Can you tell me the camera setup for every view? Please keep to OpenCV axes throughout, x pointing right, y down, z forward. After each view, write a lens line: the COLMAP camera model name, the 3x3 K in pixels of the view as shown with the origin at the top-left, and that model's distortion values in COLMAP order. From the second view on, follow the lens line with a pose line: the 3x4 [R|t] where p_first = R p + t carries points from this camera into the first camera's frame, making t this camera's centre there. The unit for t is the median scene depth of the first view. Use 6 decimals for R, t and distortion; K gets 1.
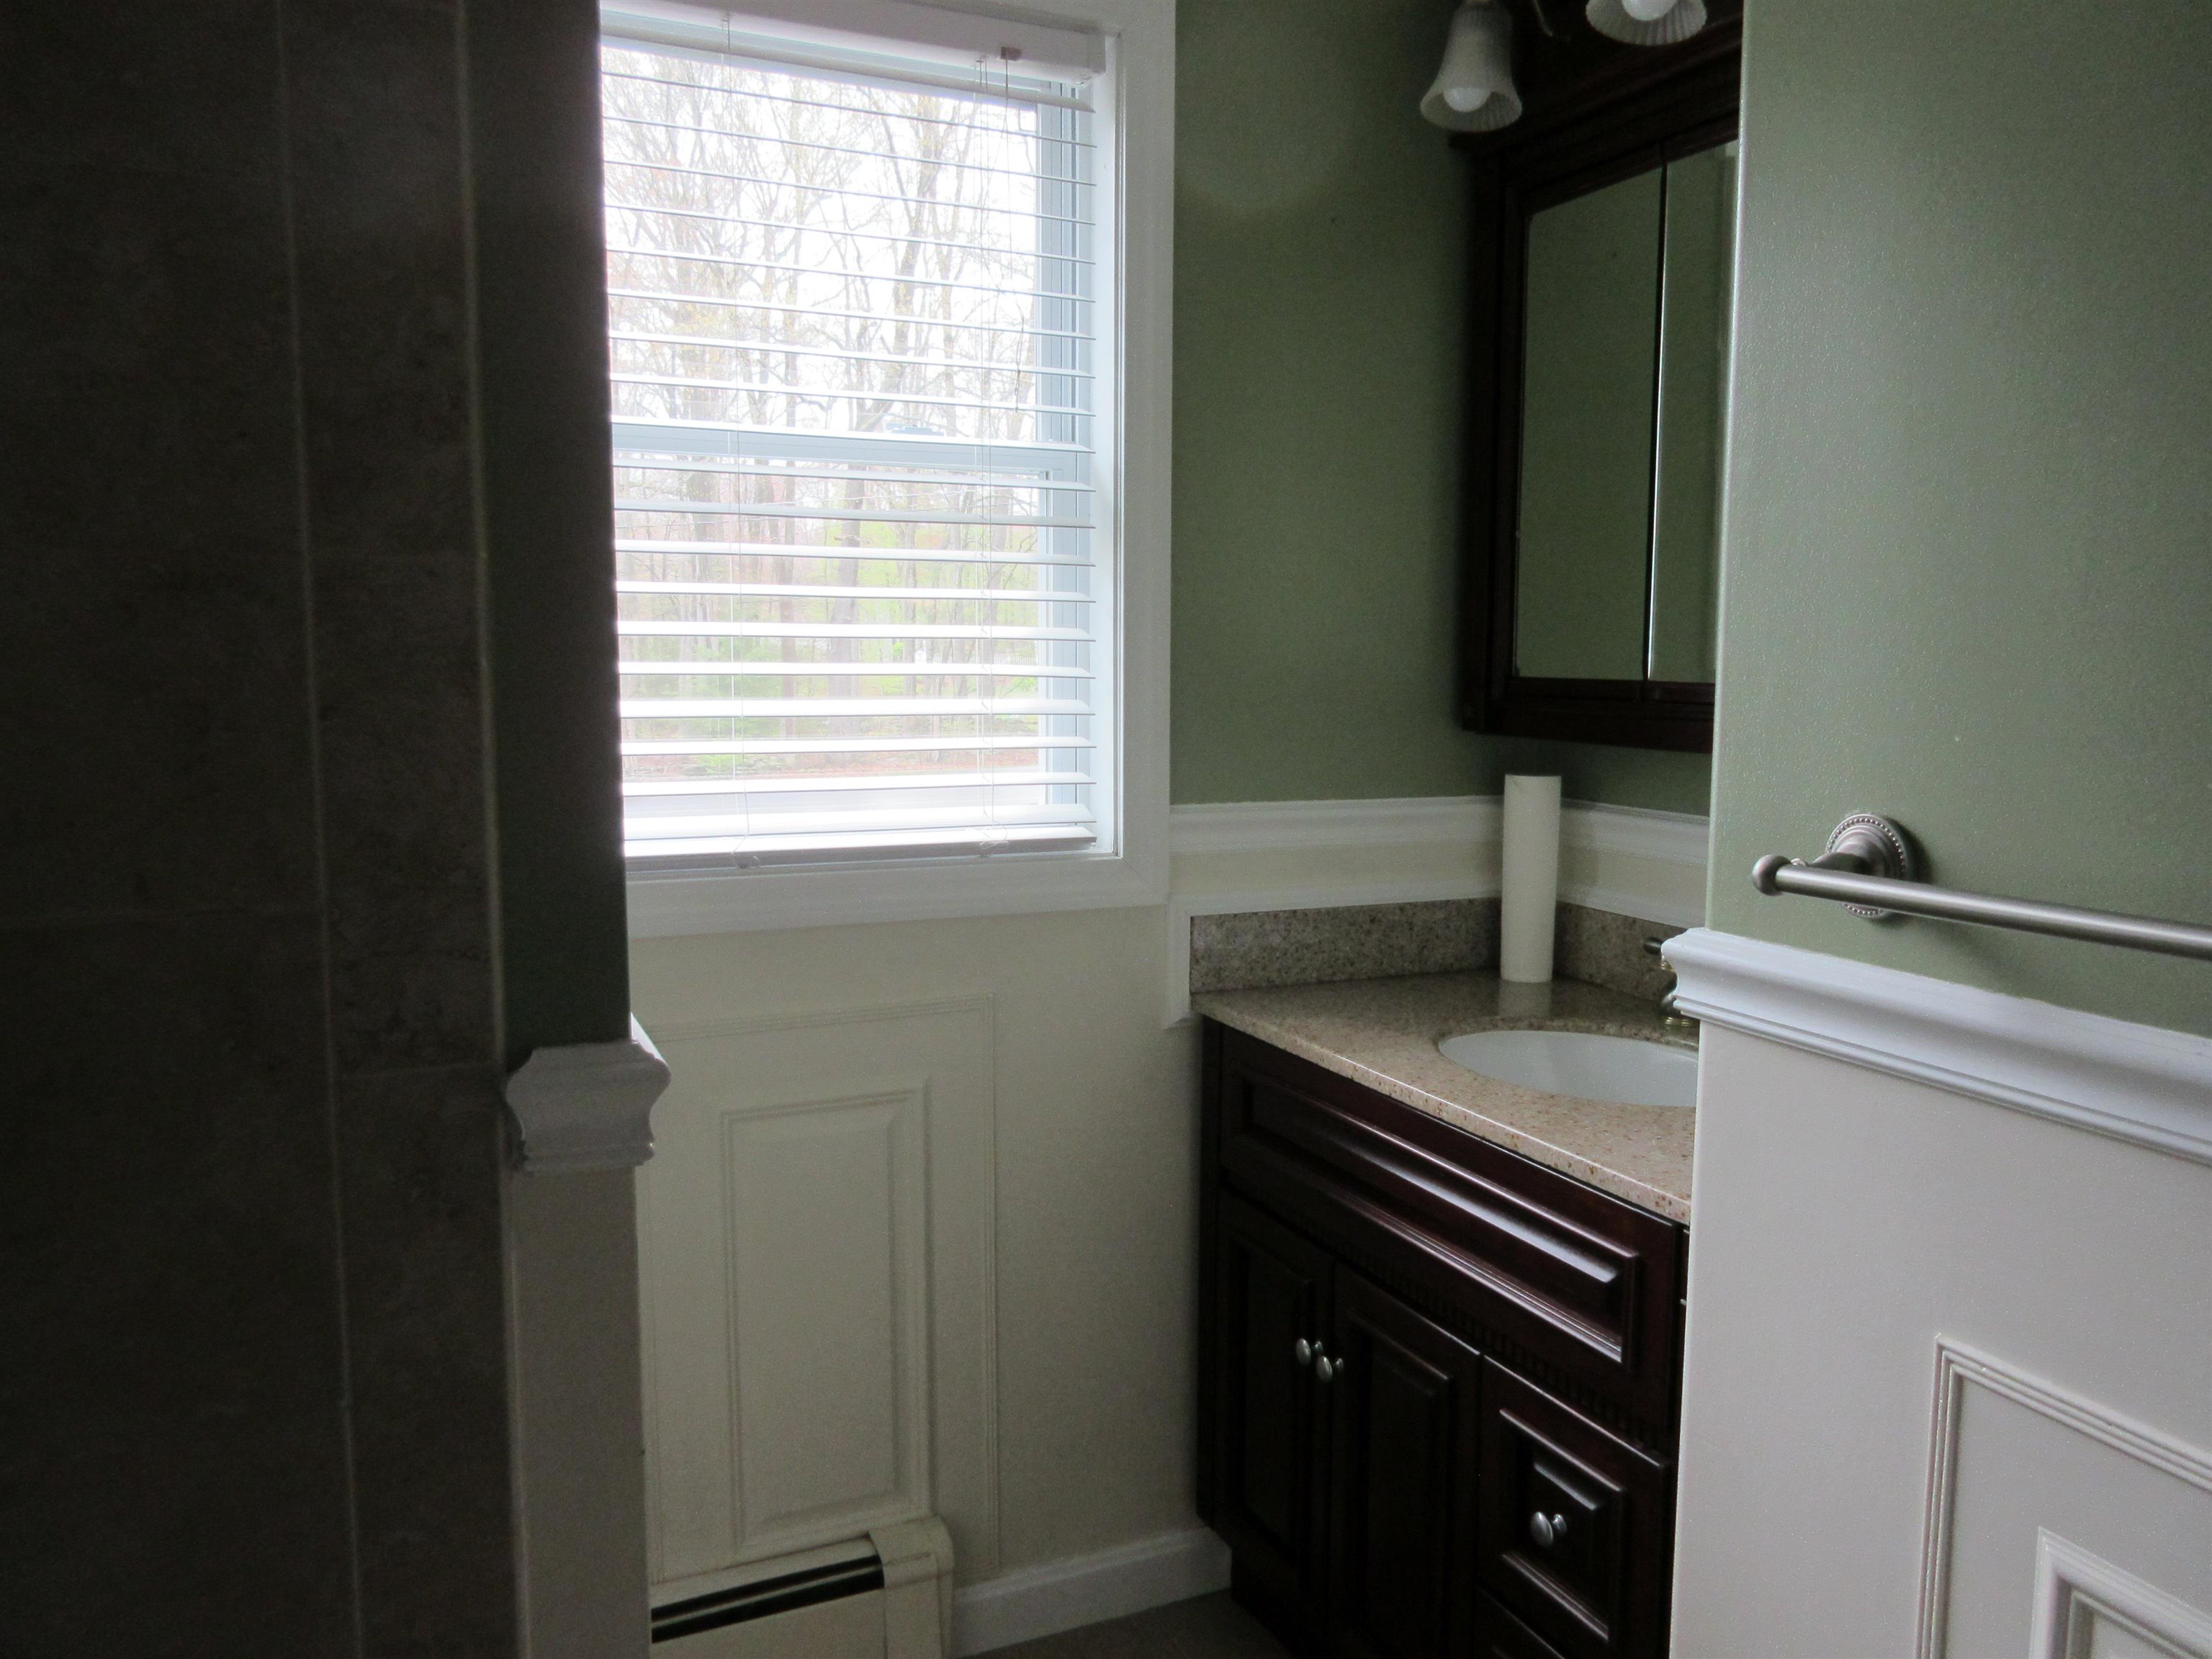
lens RADIAL K [[1632.2, 0, 1111.0], [0, 1632.2, 835.4], [0, 0, 1]] dist [-0.012568, 0.001876]
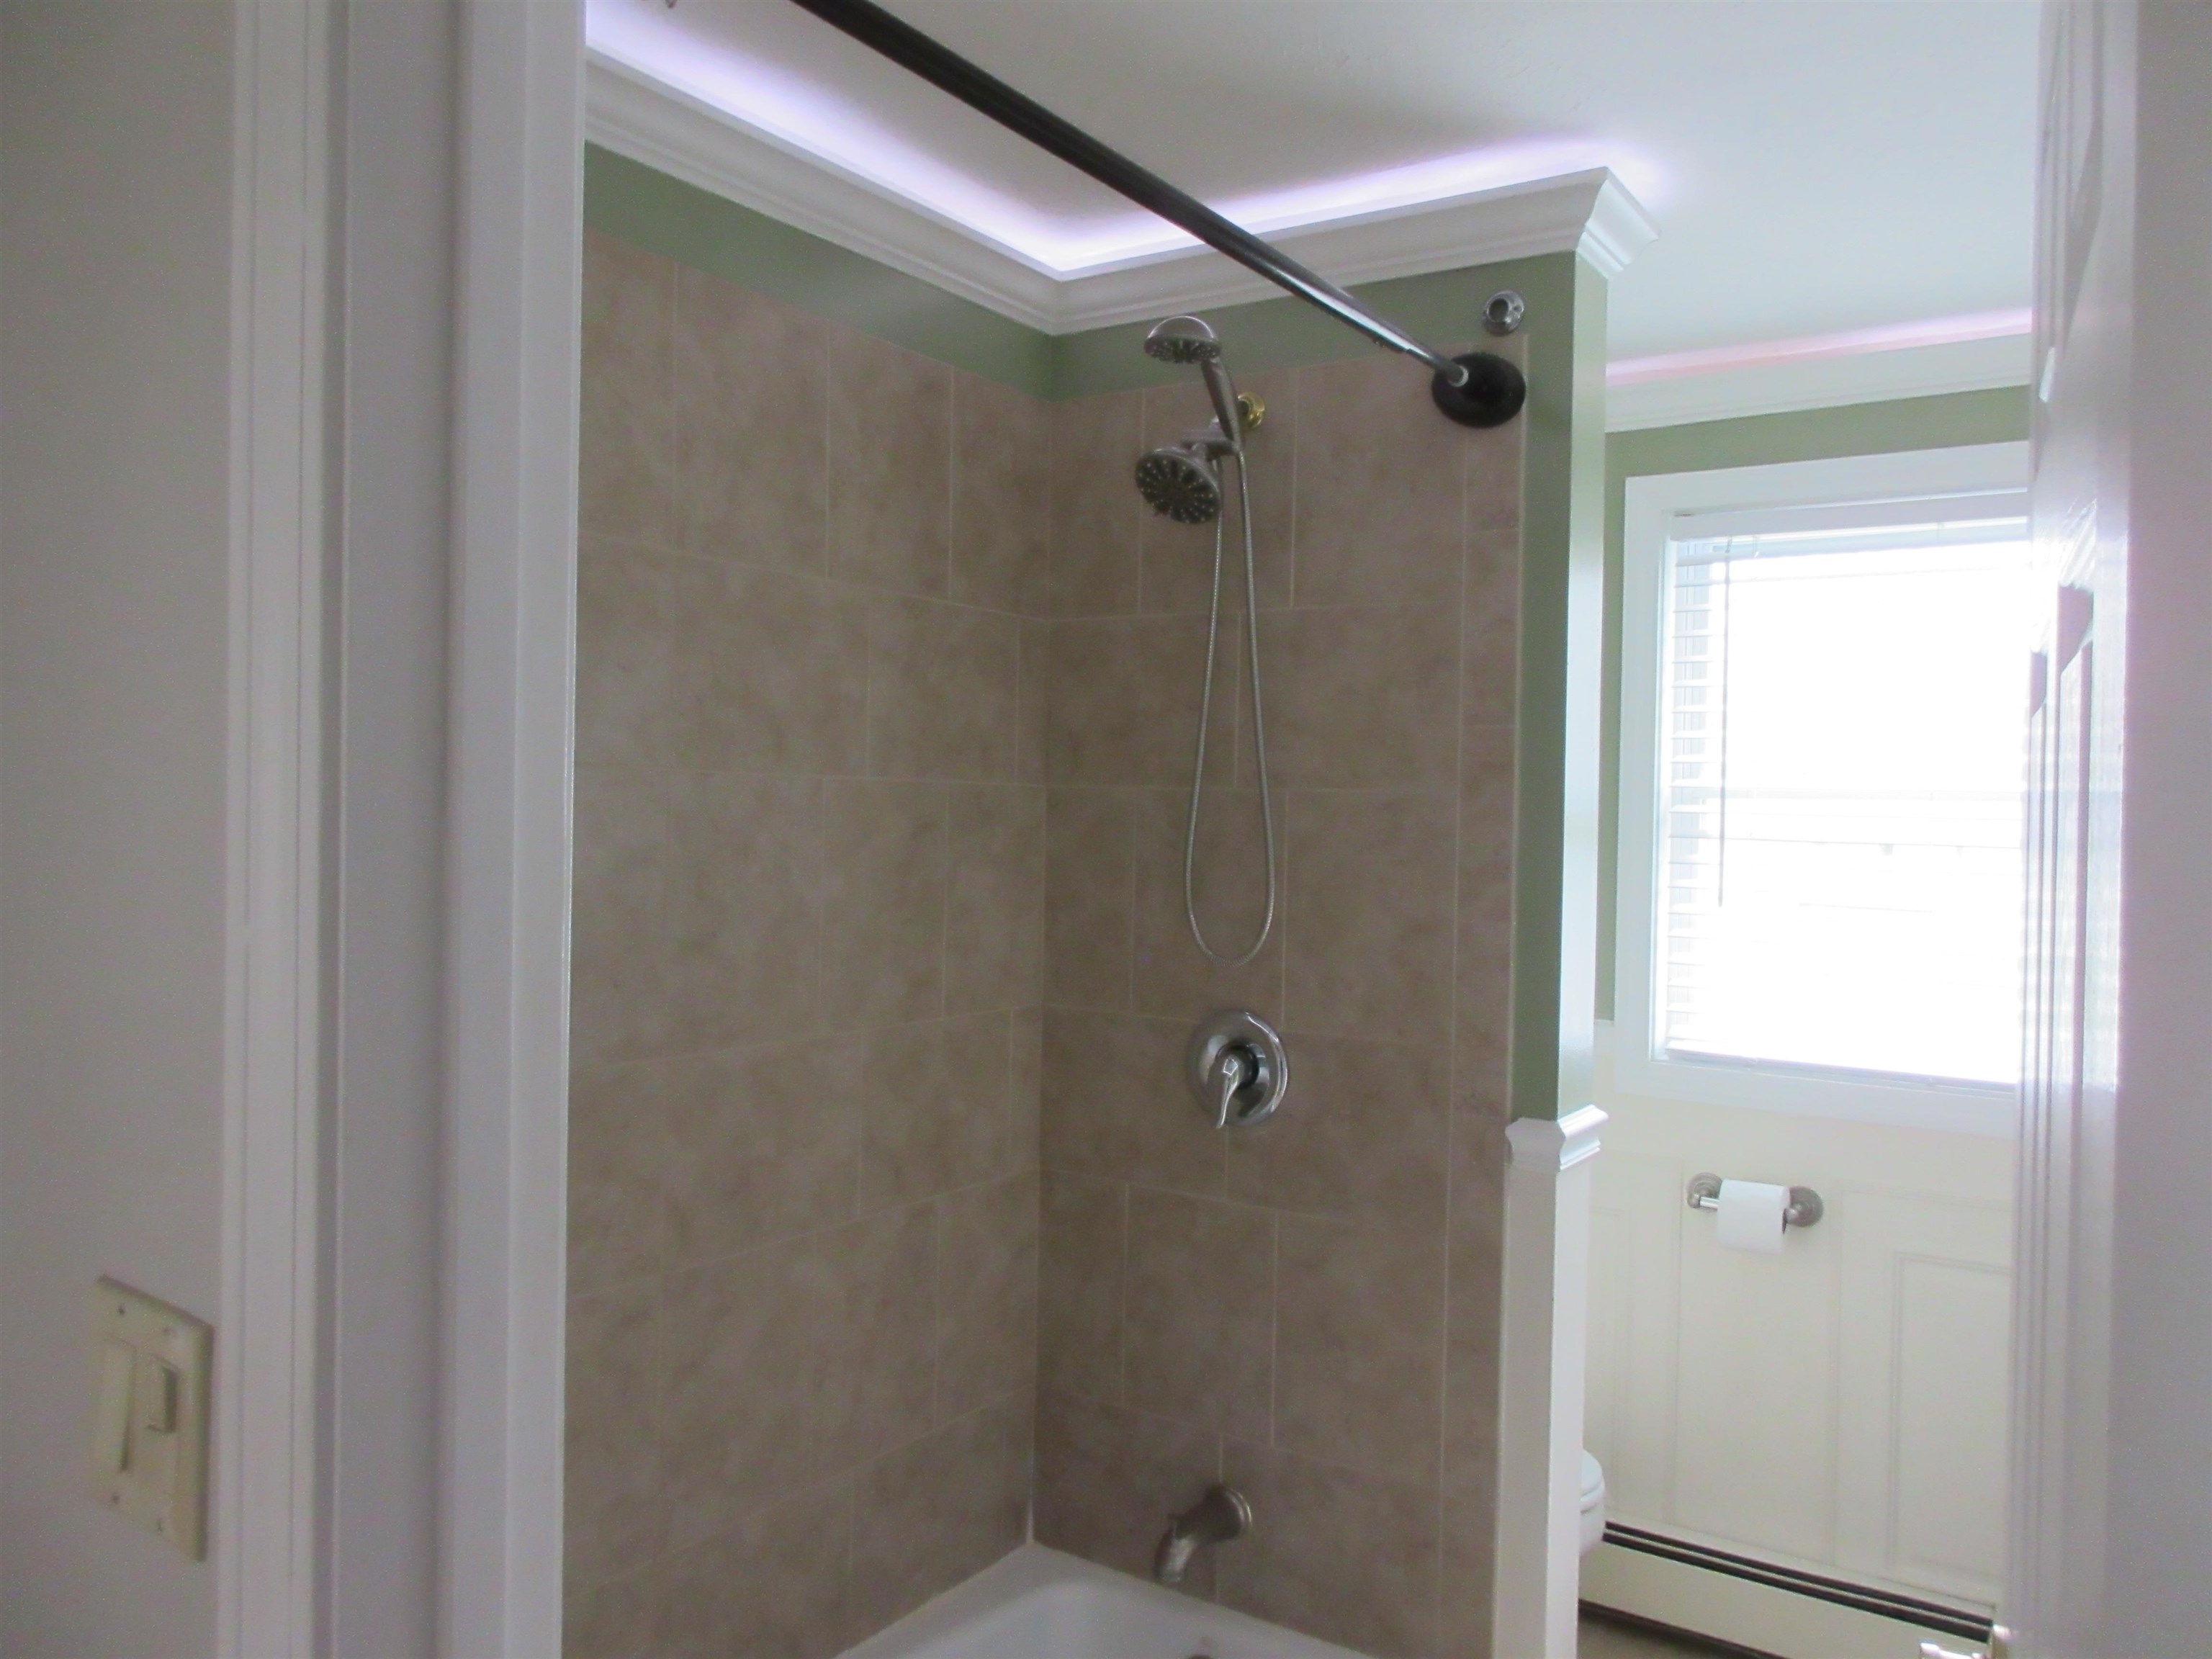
lens RADIAL K [[1632.2, 0, 1111.0], [0, 1632.2, 835.4], [0, 0, 1]] dist [-0.012568, 0.001876]
pose [[0.495397, 0.012407, -0.868578, 1.559143], [-0.118058, 0.991582, -0.053171, -0.094191], [0.860607, 0.128883, 0.492691, -0.866653]]
